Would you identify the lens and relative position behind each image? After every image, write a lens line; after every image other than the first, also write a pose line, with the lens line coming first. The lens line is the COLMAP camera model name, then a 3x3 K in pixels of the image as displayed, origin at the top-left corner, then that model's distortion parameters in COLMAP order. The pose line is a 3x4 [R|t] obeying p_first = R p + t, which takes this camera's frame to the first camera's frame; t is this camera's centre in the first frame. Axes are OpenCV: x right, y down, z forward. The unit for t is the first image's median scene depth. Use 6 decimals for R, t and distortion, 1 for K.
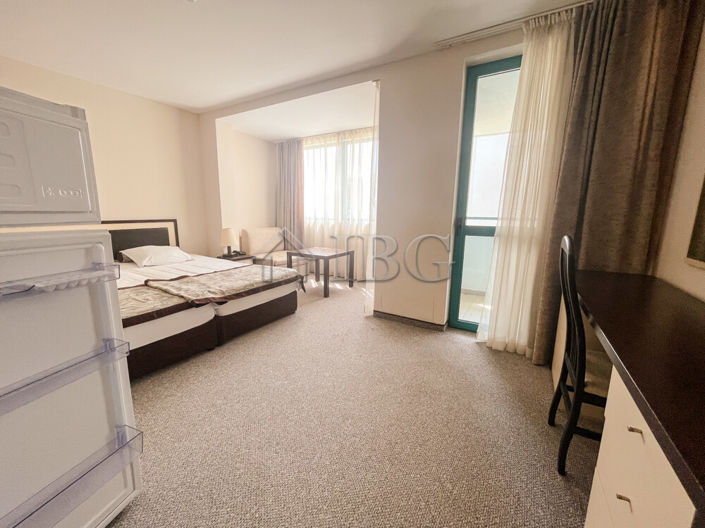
lens RADIAL K [[281.1, 0, 352.0], [0, 281.1, 261.1], [0, 0, 1]] dist [-0.001789, 0.000157]
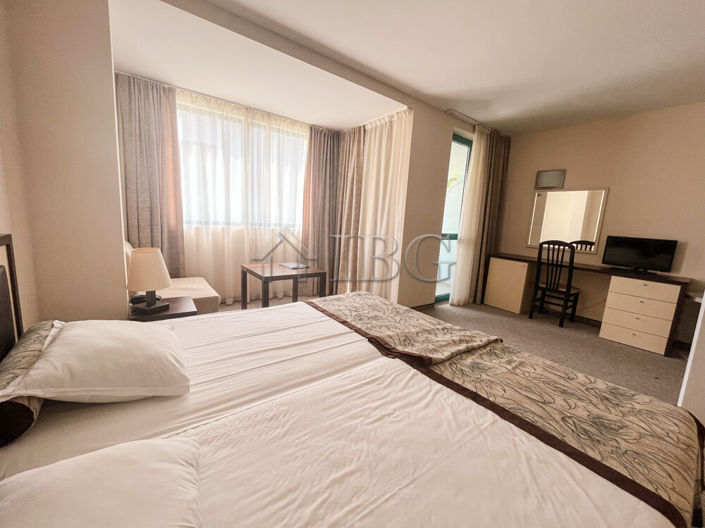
lens RADIAL K [[281.1, 0, 348.4], [0, 281.1, 262.7], [0, 0, 1]] dist [-0.001789, 0.000157]
pose [[0.382542, -0.119568, 0.916169, -1.830949], [0.111039, 0.990354, 0.082886, -0.223898], [-0.917241, 0.070023, 0.392129, 1.329110]]
